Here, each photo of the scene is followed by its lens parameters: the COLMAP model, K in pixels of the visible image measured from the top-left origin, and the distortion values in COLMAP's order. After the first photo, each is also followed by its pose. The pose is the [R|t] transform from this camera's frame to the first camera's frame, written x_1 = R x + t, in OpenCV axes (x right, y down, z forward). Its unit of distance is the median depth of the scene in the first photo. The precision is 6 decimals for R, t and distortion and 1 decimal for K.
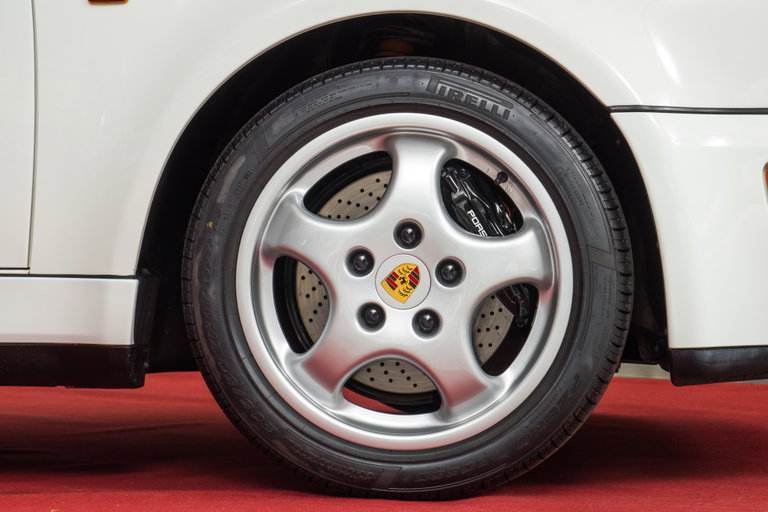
lens RADIAL K [[2206.6, 0, 384.0], [0, 2206.6, 256.0], [0, 0, 1]] dist [1.070339, 0.008438]
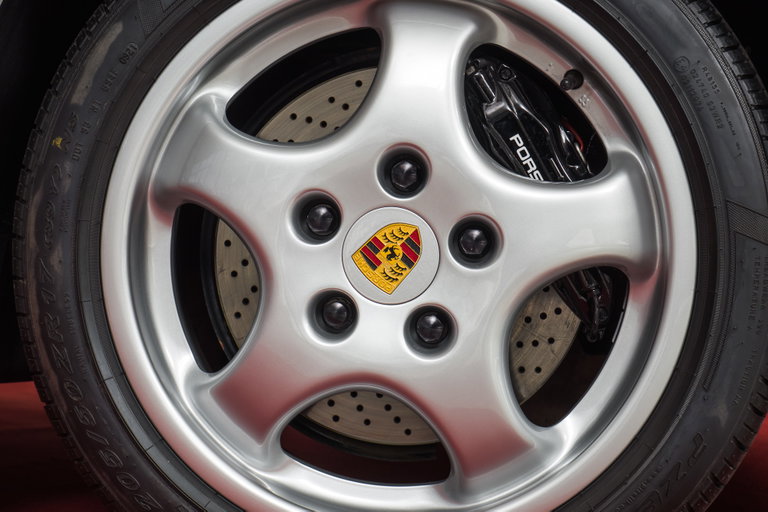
lens RADIAL K [[1551.7, 0, 384.0], [0, 1551.7, 256.0], [0, 0, 1]] dist [0.364400, 0.058973]
pose [[0.998883, 0.039530, -0.025884, 0.016941], [-0.039403, 0.999209, 0.005394, 0.009624], [0.026077, -0.004368, 0.999650, 0.596460]]
